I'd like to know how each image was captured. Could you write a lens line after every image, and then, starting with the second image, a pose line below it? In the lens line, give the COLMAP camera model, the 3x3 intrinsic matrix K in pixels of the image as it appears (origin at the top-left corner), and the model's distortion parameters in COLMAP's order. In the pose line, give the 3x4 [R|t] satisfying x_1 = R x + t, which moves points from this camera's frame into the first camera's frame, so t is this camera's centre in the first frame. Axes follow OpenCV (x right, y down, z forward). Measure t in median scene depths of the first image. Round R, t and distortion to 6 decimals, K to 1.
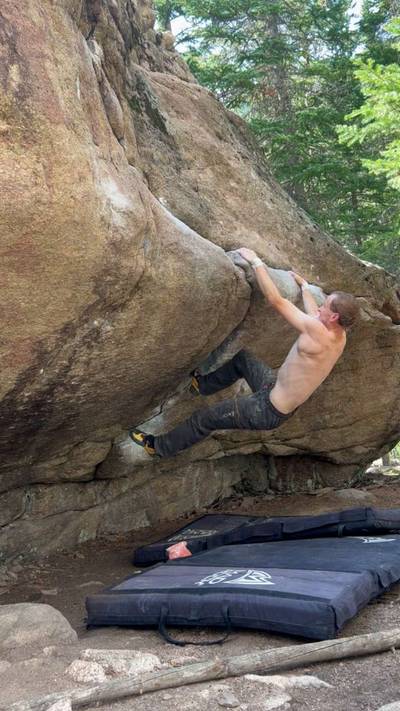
lens RADIAL K [[577.3, 0, 200.0], [0, 577.3, 355.5], [0, 0, 1]] dist [0.150160, -0.254591]
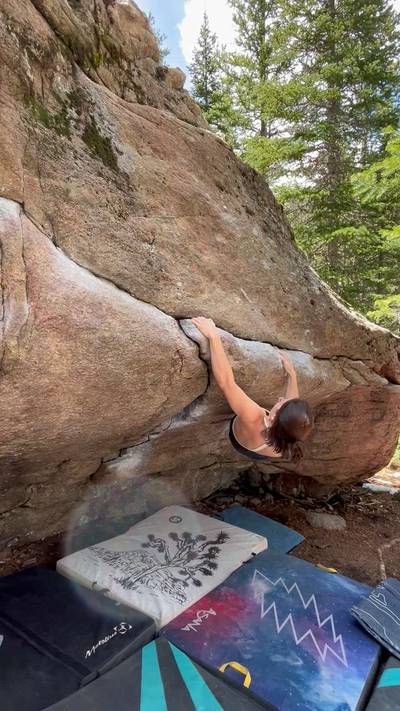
lens RADIAL K [[350.1, 0, 200.9], [0, 350.1, 359.0], [0, 0, 1]] dist [0.002833, -0.001388]
pose [[0.971500, 0.153056, -0.181001, 0.149244], [-0.141027, 0.986957, 0.077636, -0.143266], [0.190523, -0.049897, 0.980414, 0.439460]]
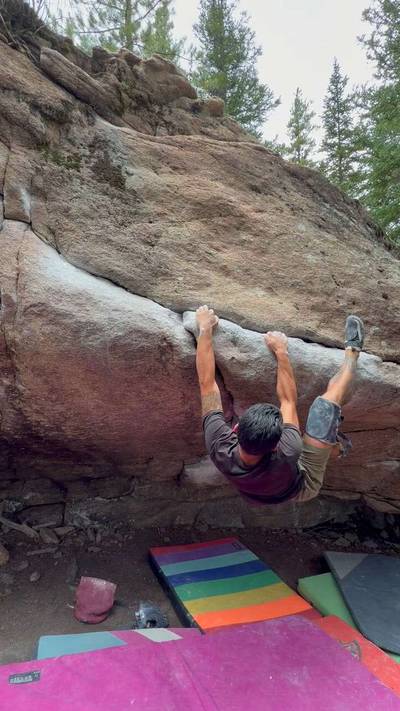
lens RADIAL K [[319.5, 0, 203.4], [0, 319.5, 361.3], [0, 0, 1]] dist [0.002320, 0.000280]
pose [[0.780163, 0.111559, -0.615549, 0.319605], [-0.111460, 0.993015, 0.038701, -0.110867], [0.615567, 0.038417, 0.787148, 0.560068]]
